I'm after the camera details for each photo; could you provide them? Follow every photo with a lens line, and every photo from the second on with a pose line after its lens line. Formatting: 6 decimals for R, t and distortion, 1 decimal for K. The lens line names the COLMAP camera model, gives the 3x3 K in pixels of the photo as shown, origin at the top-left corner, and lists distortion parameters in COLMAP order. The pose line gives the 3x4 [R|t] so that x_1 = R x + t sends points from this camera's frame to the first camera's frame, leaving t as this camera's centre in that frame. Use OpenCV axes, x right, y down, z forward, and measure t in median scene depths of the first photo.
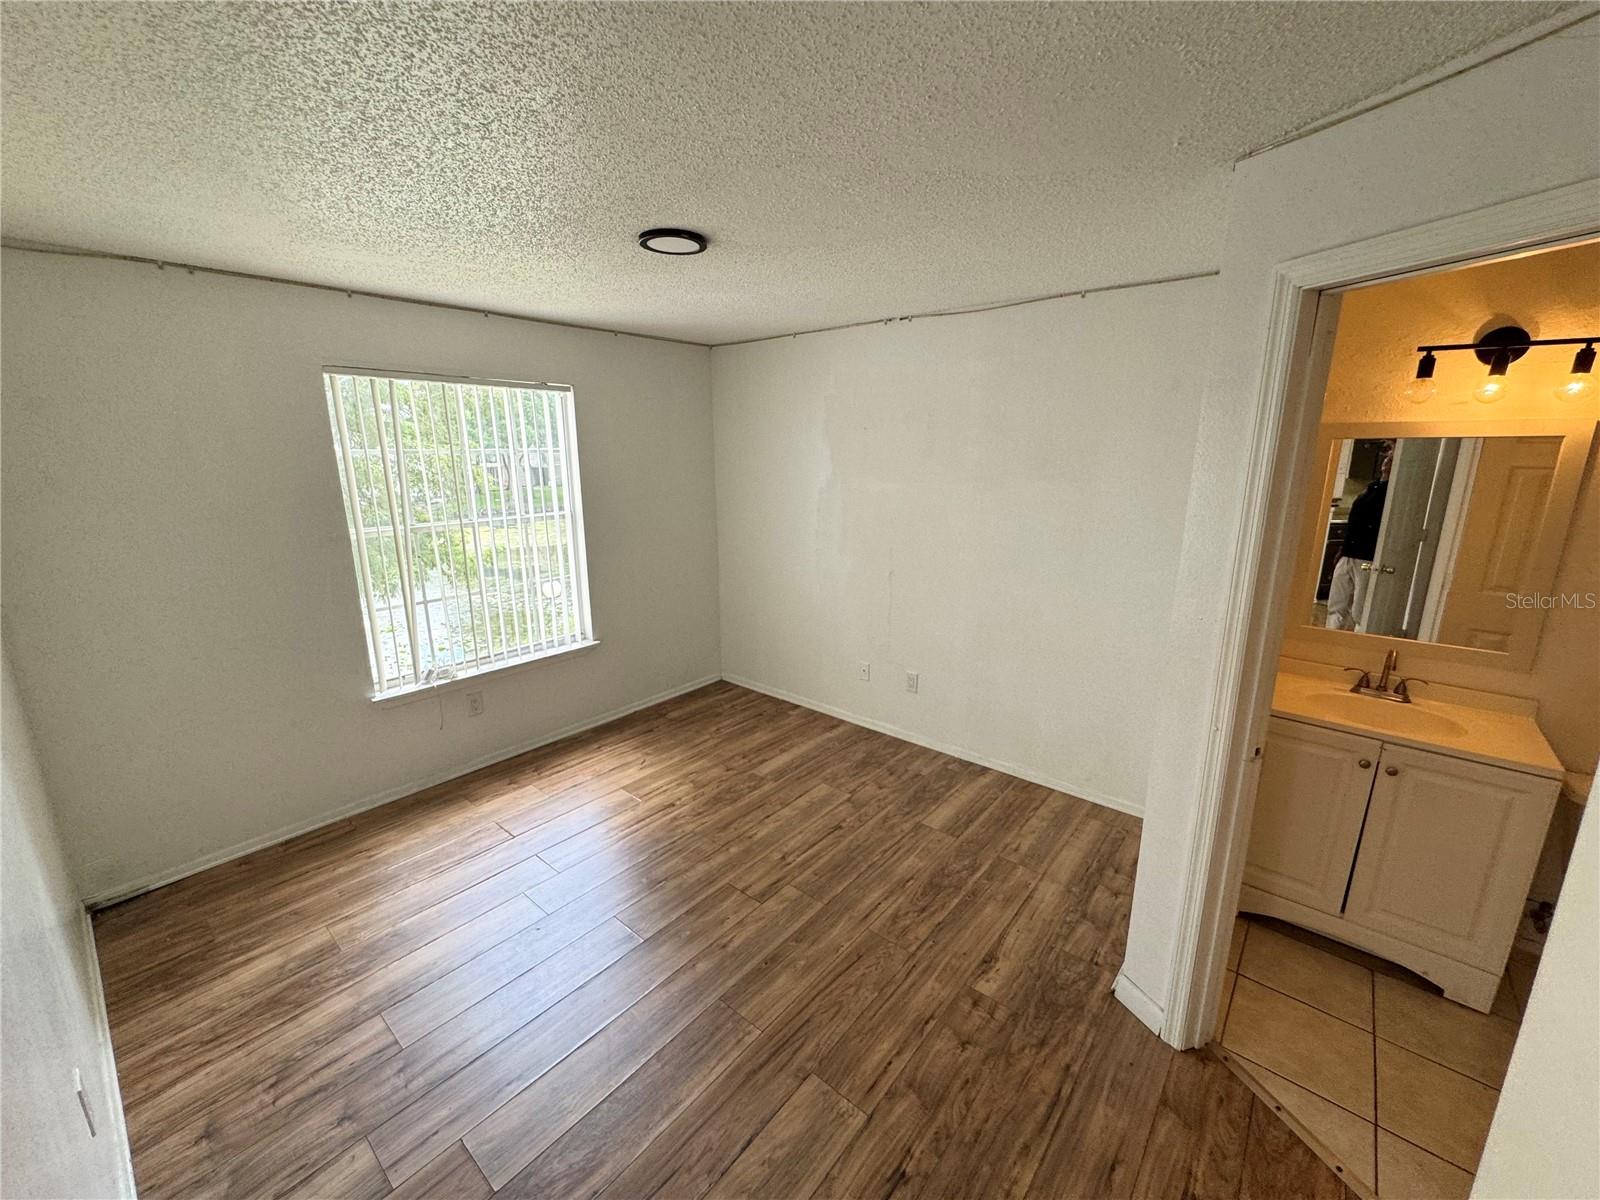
lens RADIAL K [[641.1, 0, 800.6], [0, 641.1, 600.9], [0, 0, 1]] dist [-0.003725, 0.000386]
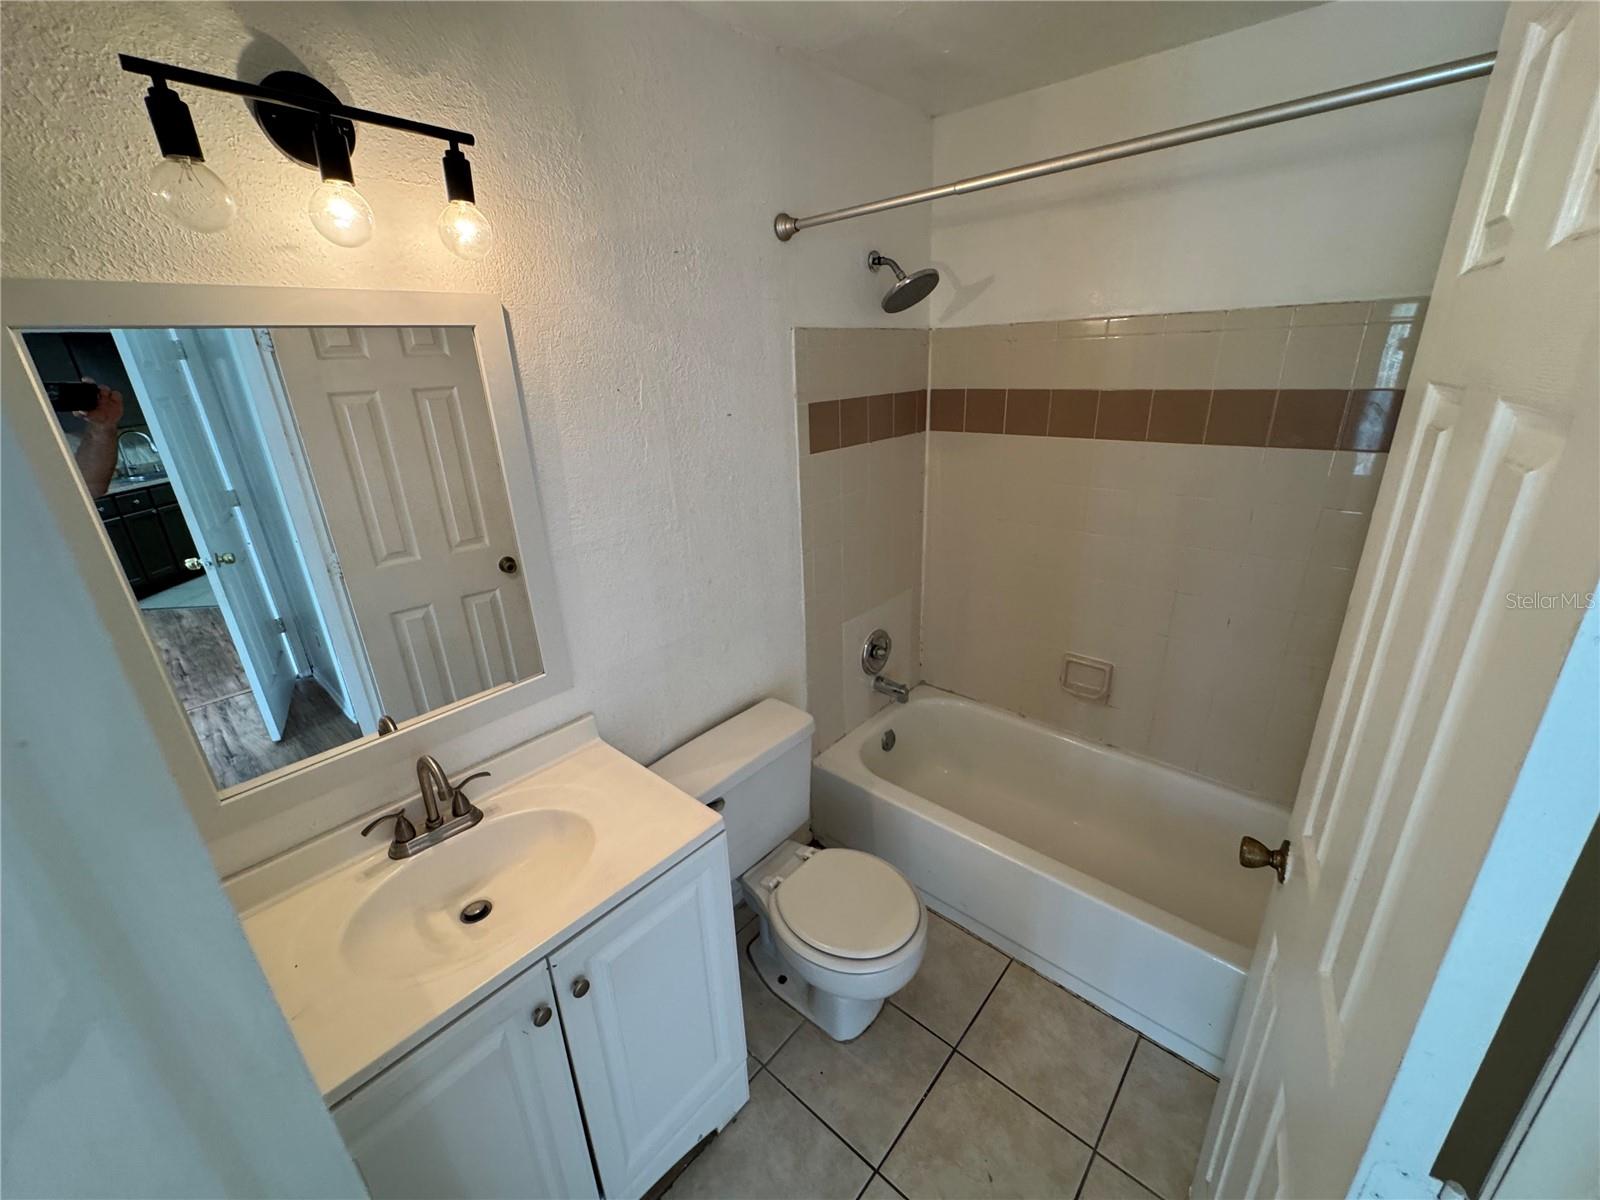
lens RADIAL K [[641.1, 0, 796.1], [0, 641.1, 593.3], [0, 0, 1]] dist [-0.003725, 0.000386]
pose [[0.013399, -0.347336, 0.937645, 0.412661], [0.271129, 0.903860, 0.330946, -0.108937], [-0.962450, 0.249788, 0.106284, 0.519954]]
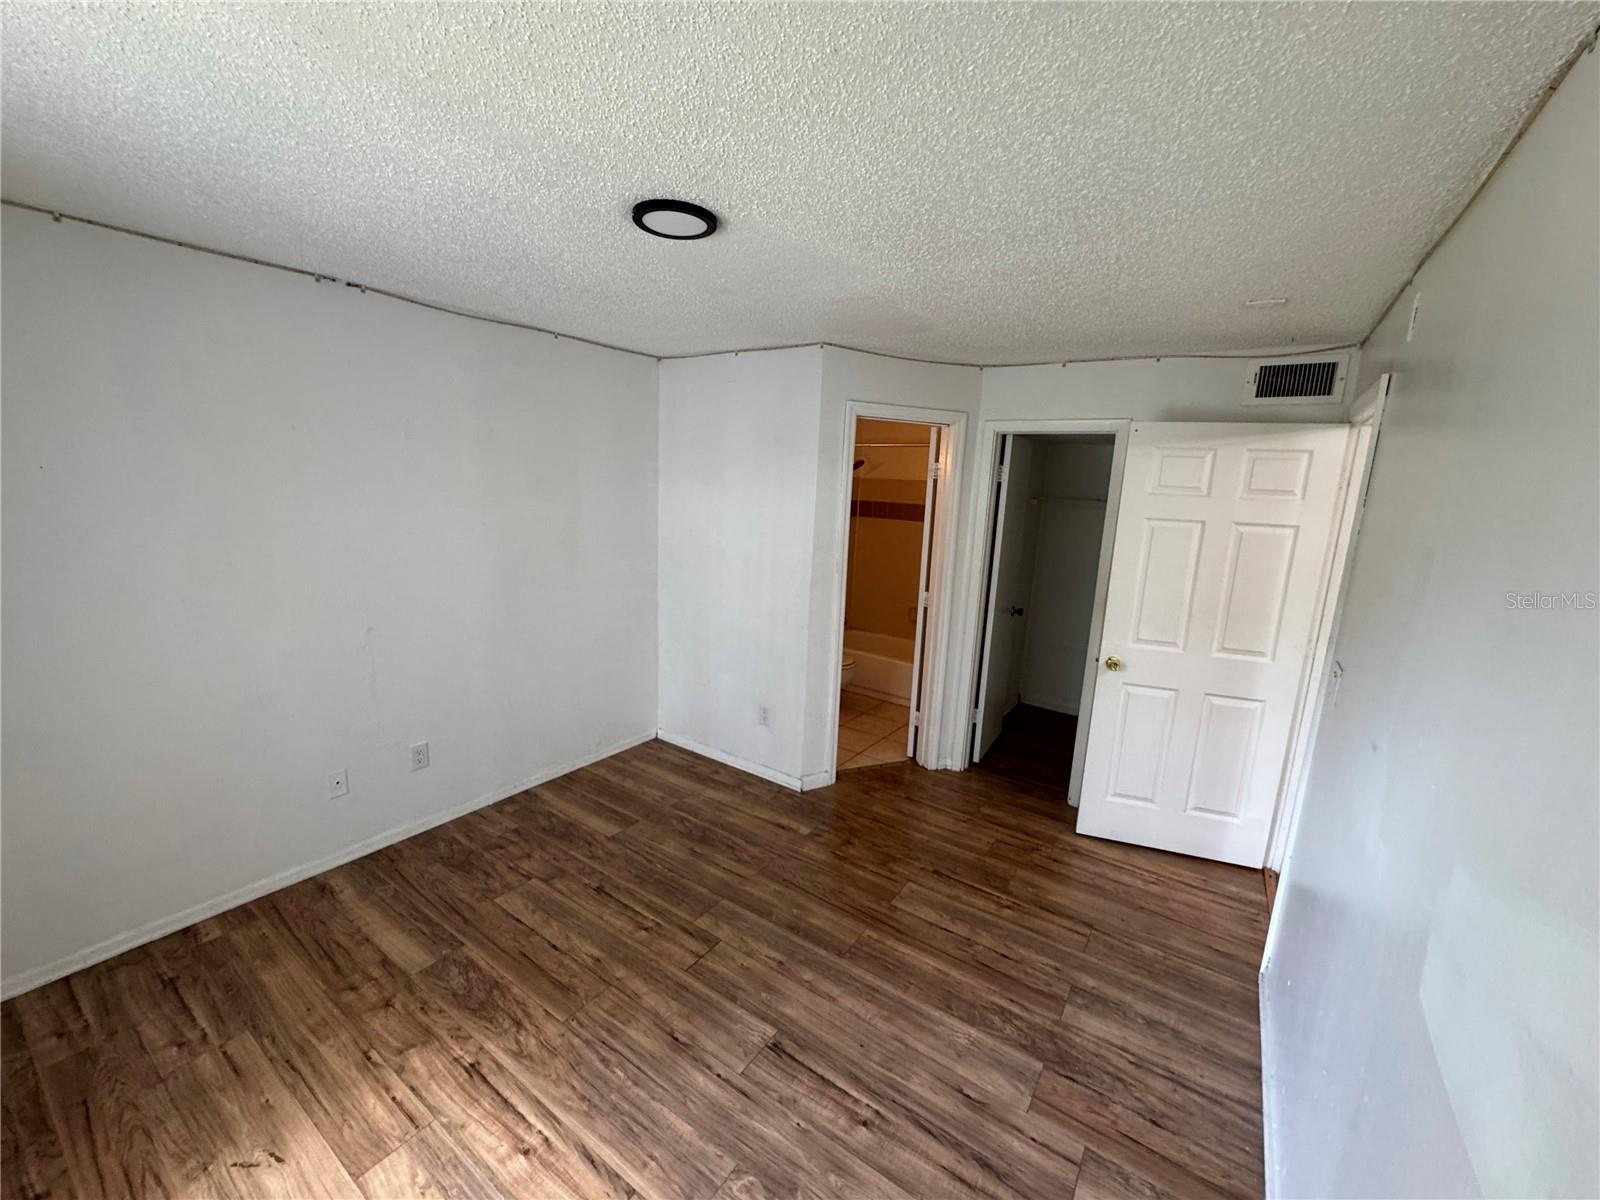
lens RADIAL K [[641.1, 0, 803.6], [0, 641.1, 603.2], [0, 0, 1]] dist [-0.003725, 0.000386]
pose [[-0.103710, -0.192700, 0.975762, -0.839707], [0.189043, 0.959349, 0.209552, -0.178634], [-0.976477, 0.206193, -0.063065, 0.761055]]
